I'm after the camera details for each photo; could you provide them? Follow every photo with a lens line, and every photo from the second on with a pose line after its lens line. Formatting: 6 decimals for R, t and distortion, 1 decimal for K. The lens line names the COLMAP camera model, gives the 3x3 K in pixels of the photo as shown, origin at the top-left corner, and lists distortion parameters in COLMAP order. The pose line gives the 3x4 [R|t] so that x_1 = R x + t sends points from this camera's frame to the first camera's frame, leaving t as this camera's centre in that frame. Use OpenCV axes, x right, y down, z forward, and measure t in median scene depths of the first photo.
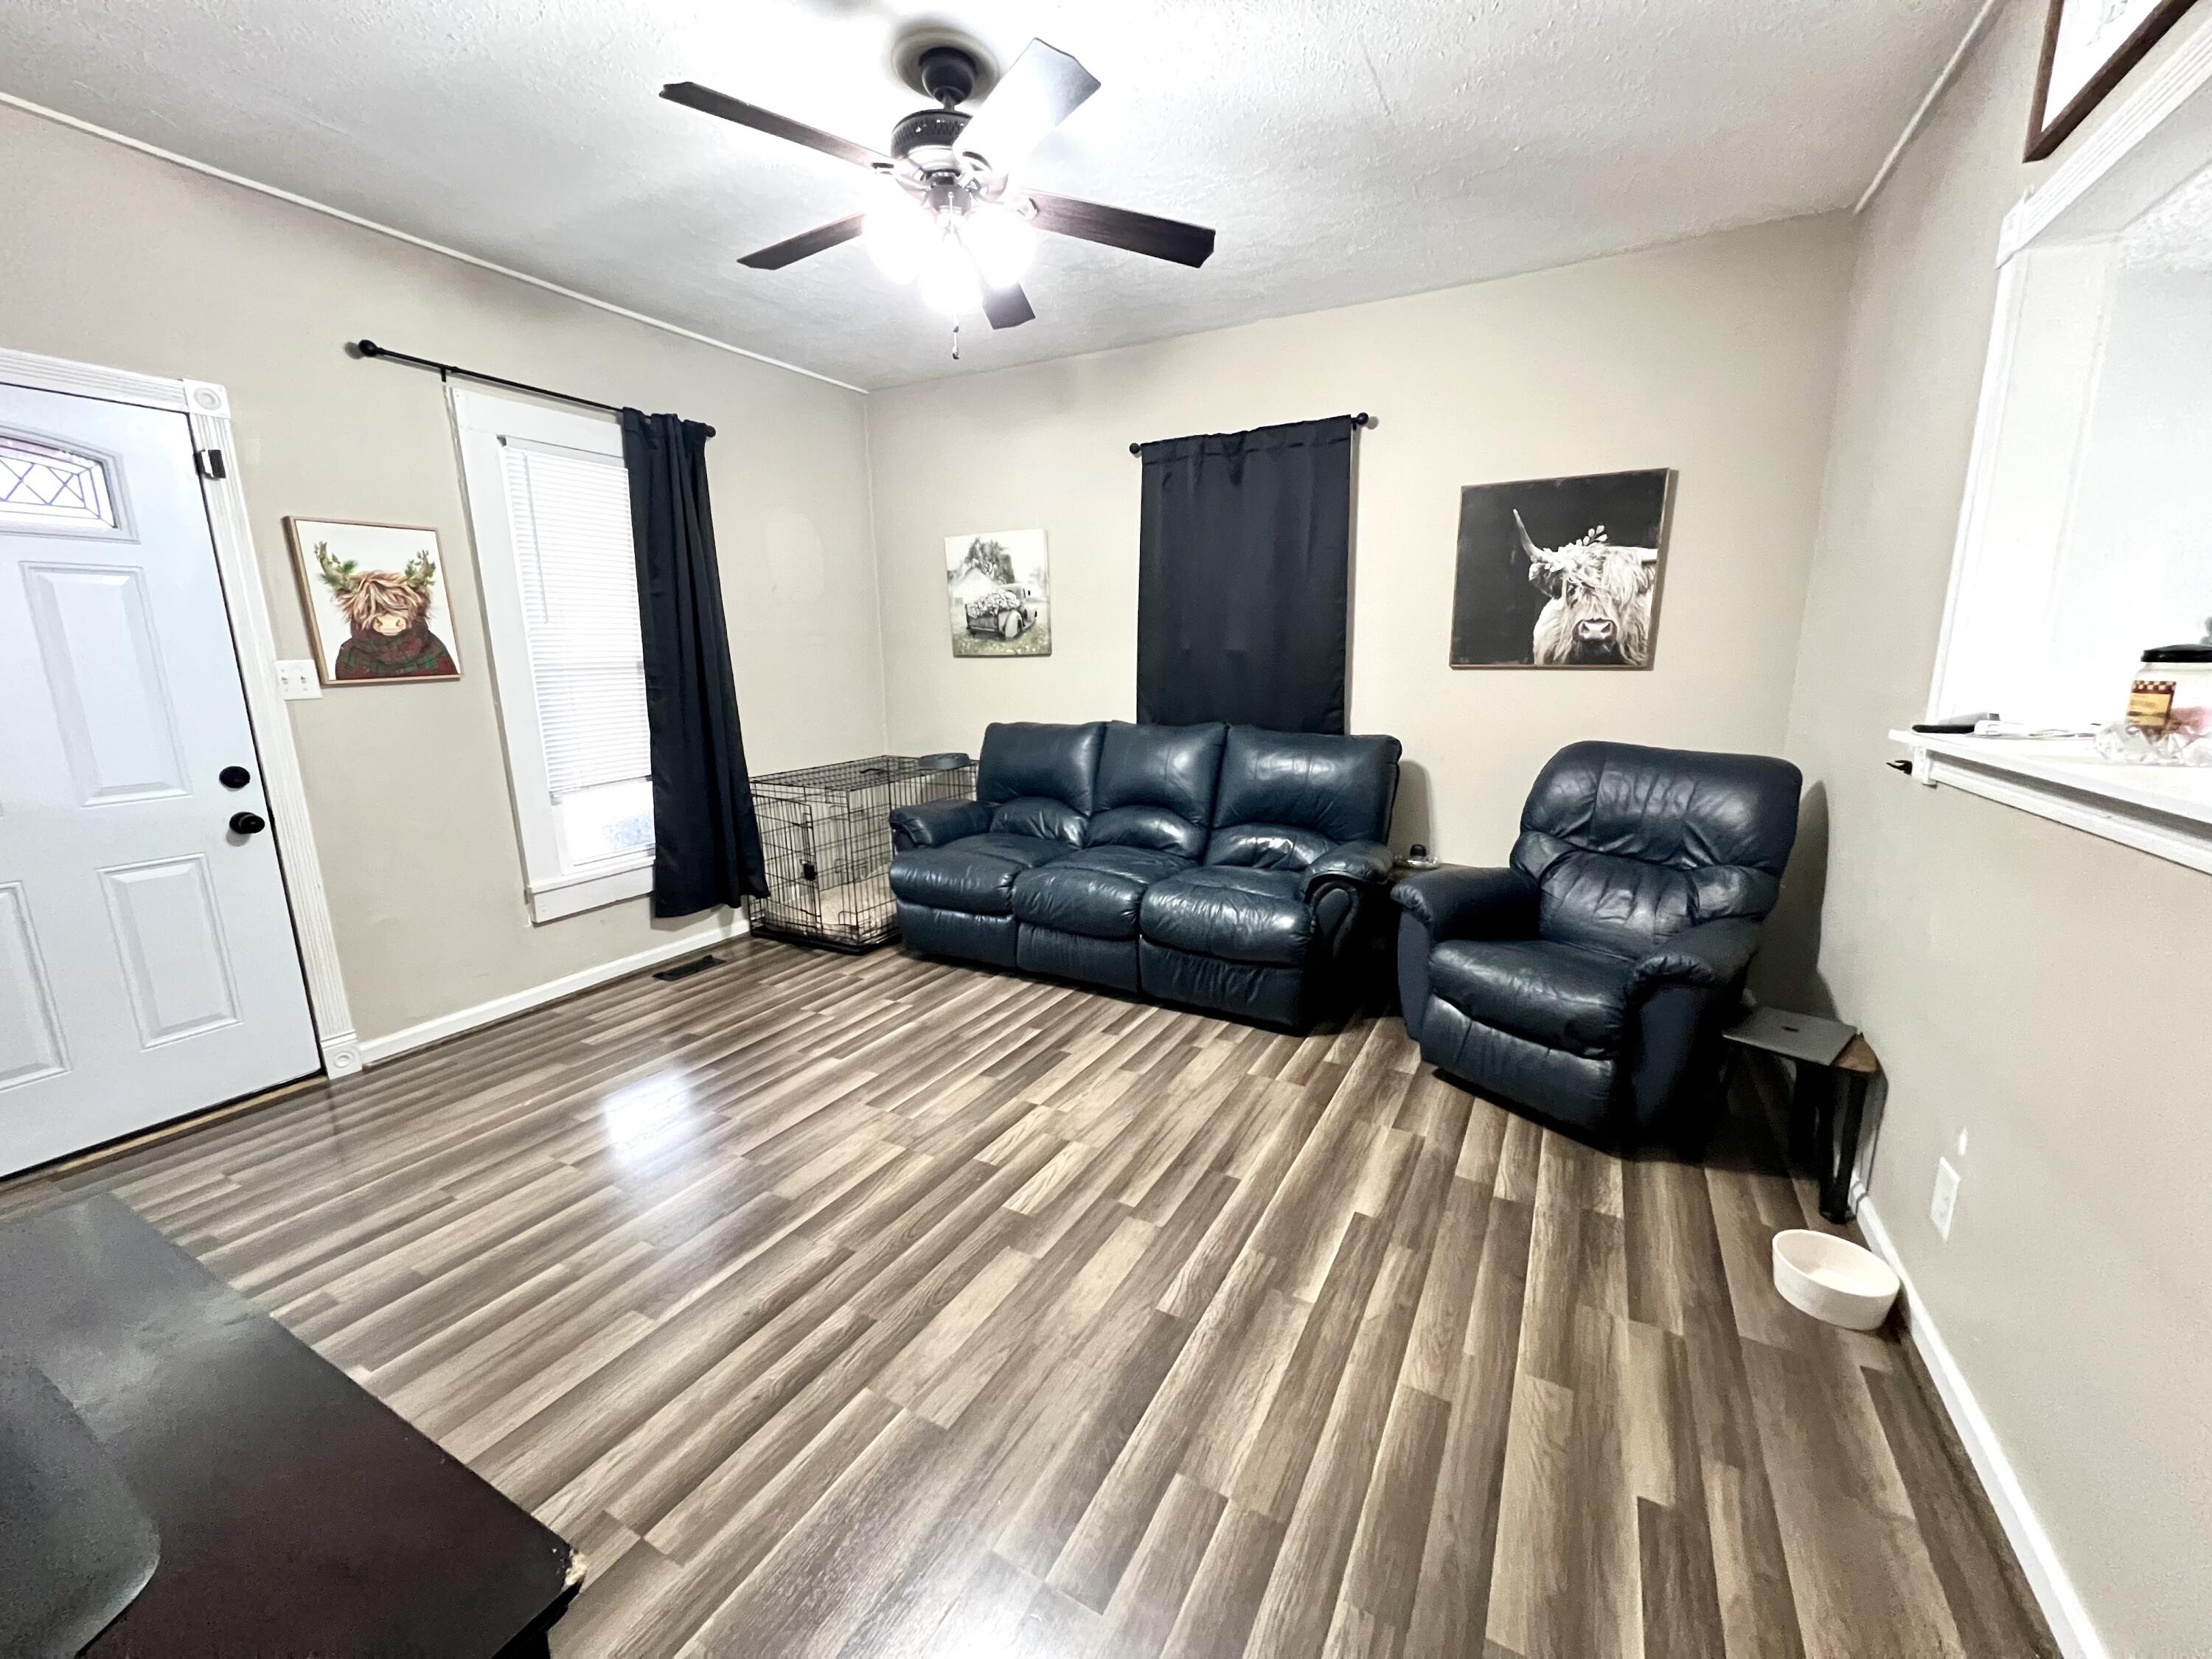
lens RADIAL K [[885.4, 0, 1108.8], [0, 885.4, 835.6], [0, 0, 1]] dist [0.000443, -0.000746]
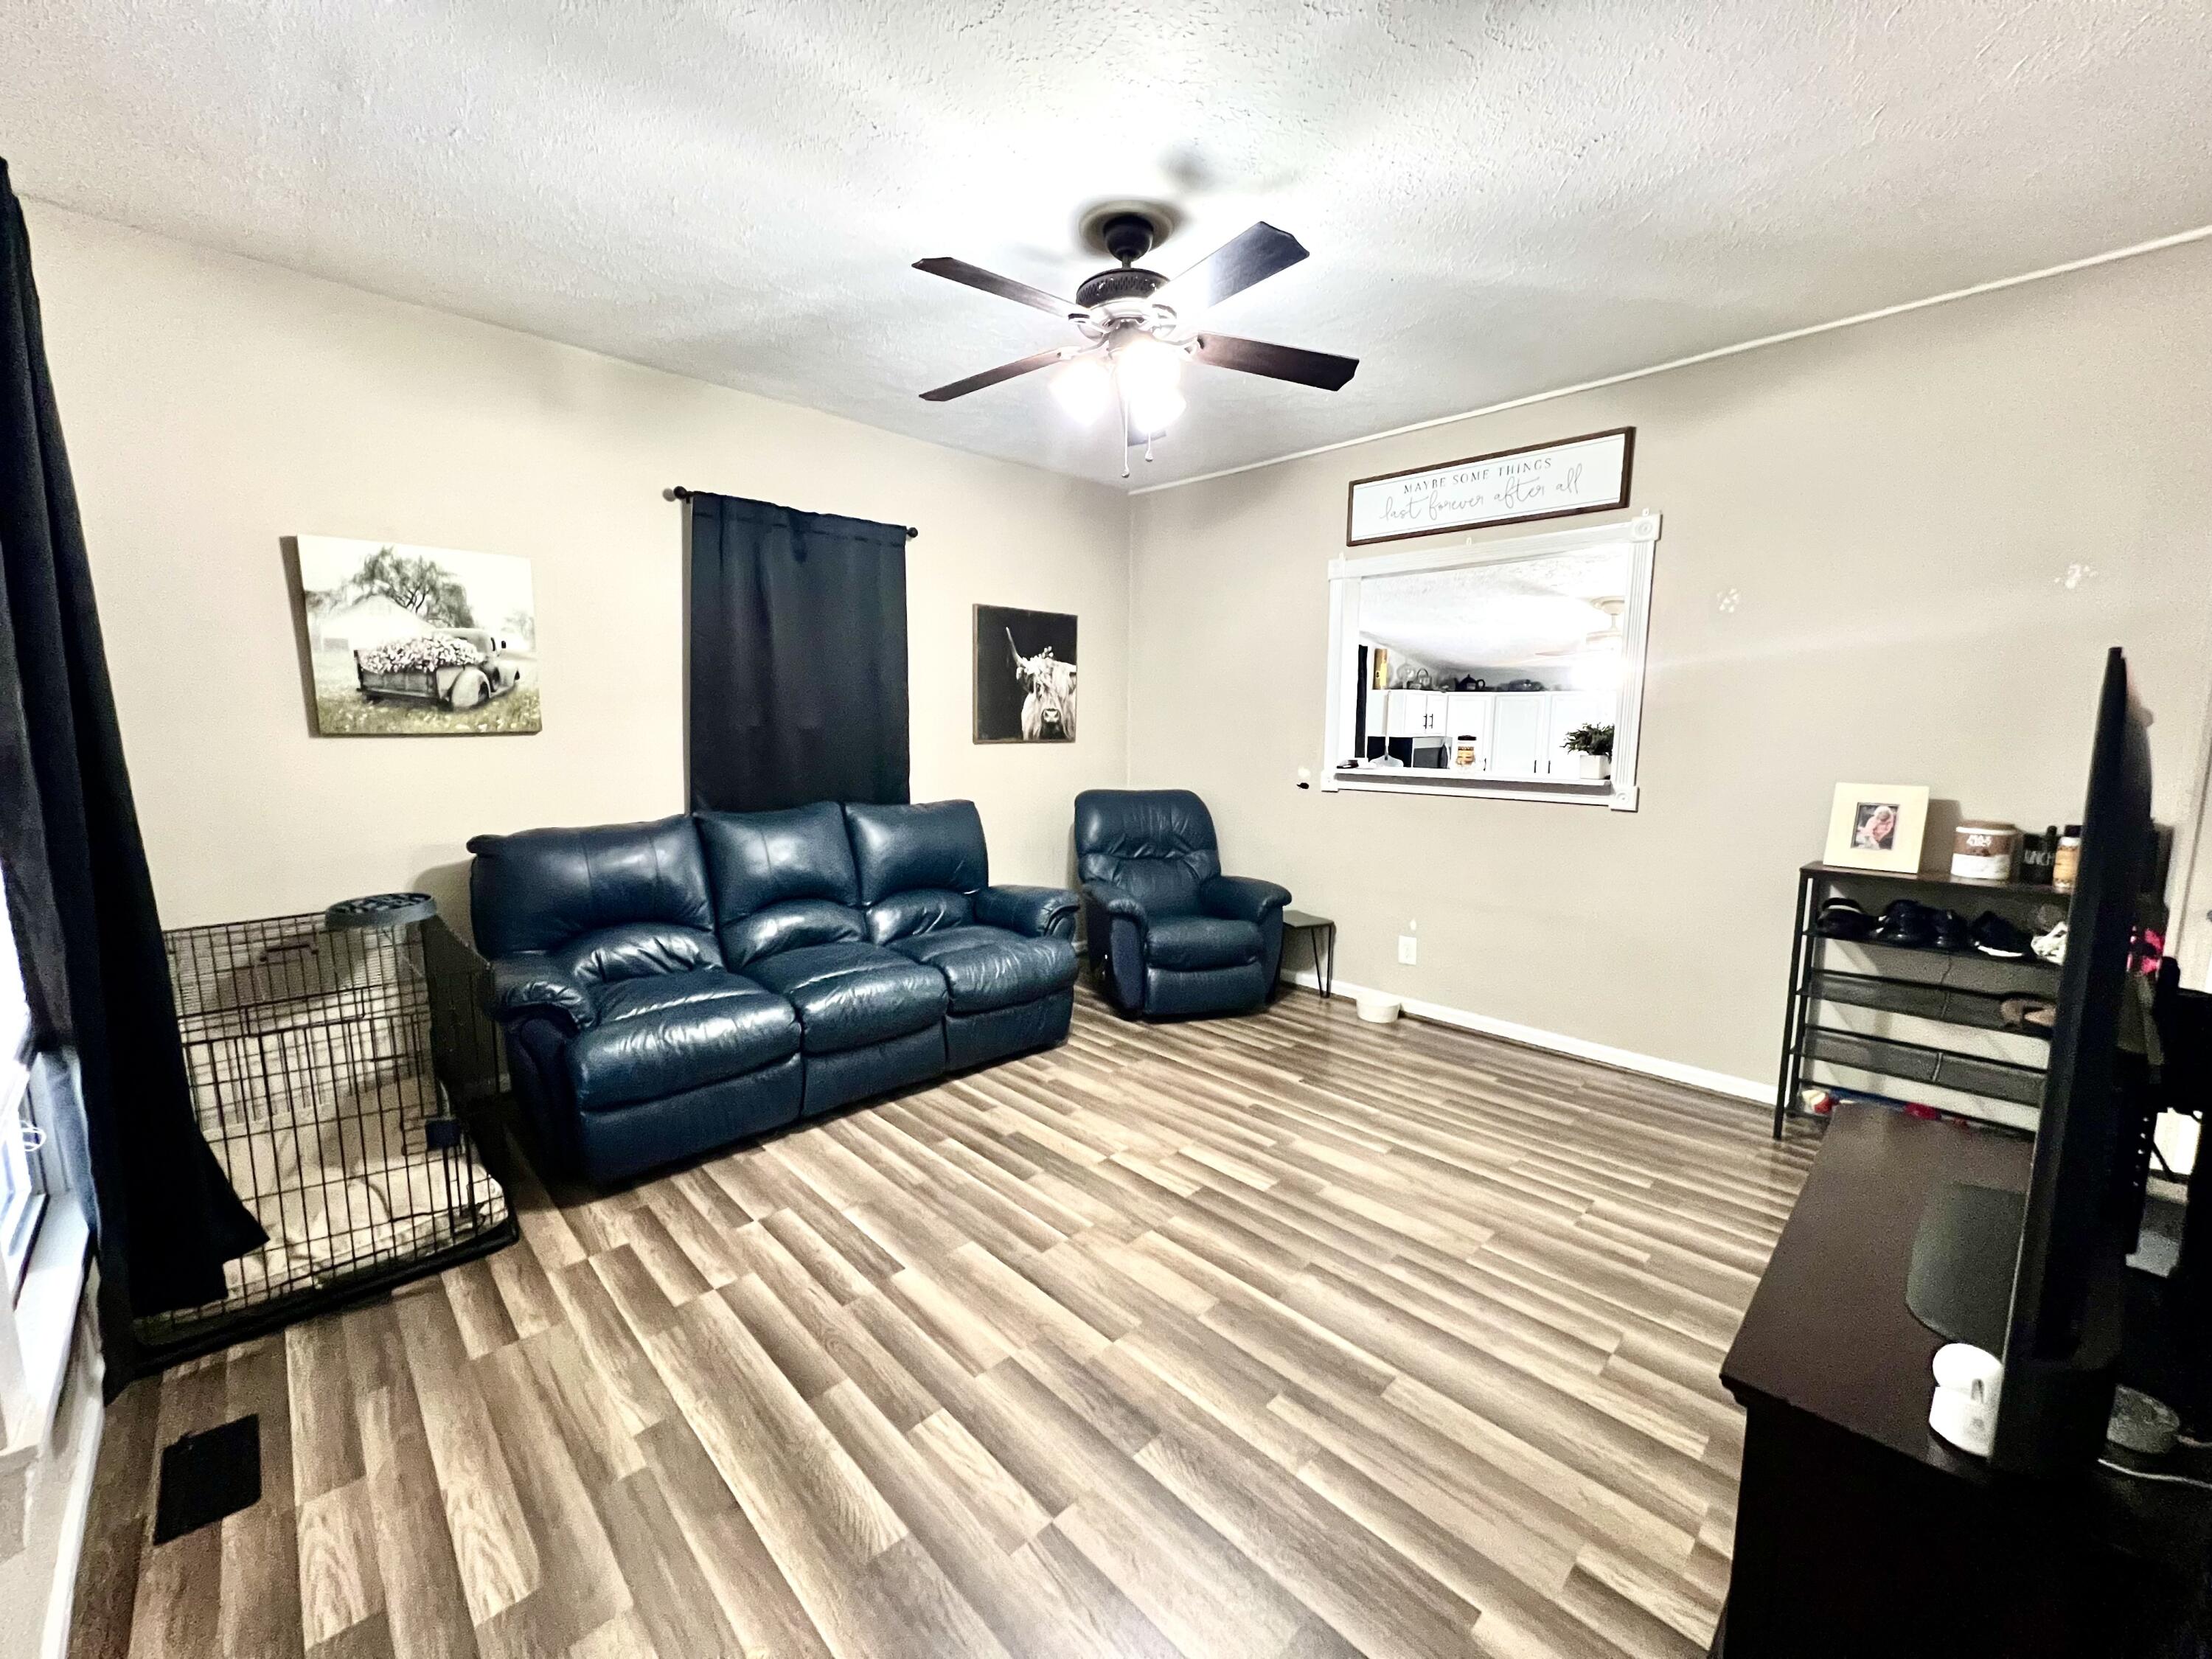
lens RADIAL K [[857.9, 0, 1143.0], [0, 857.9, 829.8], [0, 0, 1]] dist [-0.000421, -0.000223]
pose [[0.290155, -0.112962, 0.950289, -0.746259], [0.183065, 0.981222, 0.060743, -0.101851], [-0.939307, 0.156340, 0.305386, 0.436460]]
